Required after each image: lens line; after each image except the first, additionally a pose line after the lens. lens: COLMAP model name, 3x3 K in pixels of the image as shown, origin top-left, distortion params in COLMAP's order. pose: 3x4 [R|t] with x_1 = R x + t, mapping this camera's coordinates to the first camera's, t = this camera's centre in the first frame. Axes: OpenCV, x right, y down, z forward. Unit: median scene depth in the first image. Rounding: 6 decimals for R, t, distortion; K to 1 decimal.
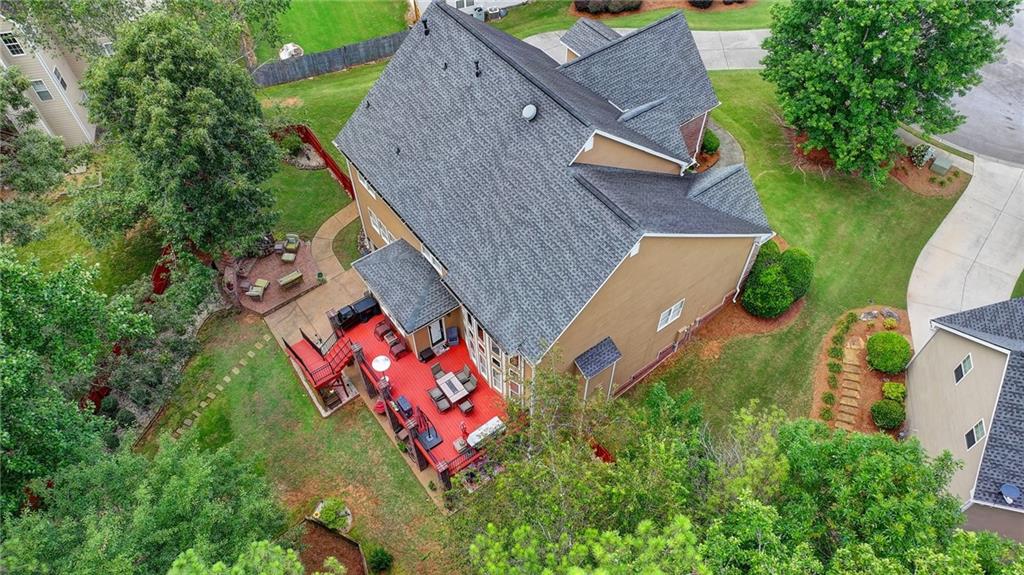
lens RADIAL K [[712.7, 0, 512.0], [0, 712.7, 287.5], [0, 0, 1]] dist [0.001011, 0.005601]
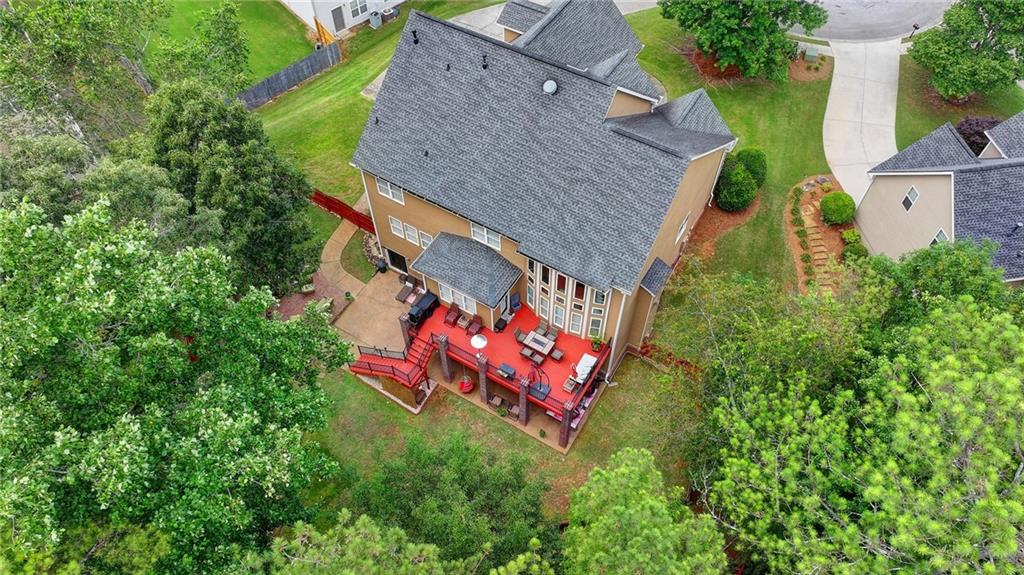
lens RADIAL K [[712.7, 0, 512.0], [0, 712.7, 287.5], [0, 0, 1]] dist [0.001011, 0.005601]
pose [[0.926459, -0.303468, 0.222669, -0.307910], [0.296840, 0.952814, 0.063495, -0.024334], [-0.231431, 0.007272, 0.972824, -0.077131]]
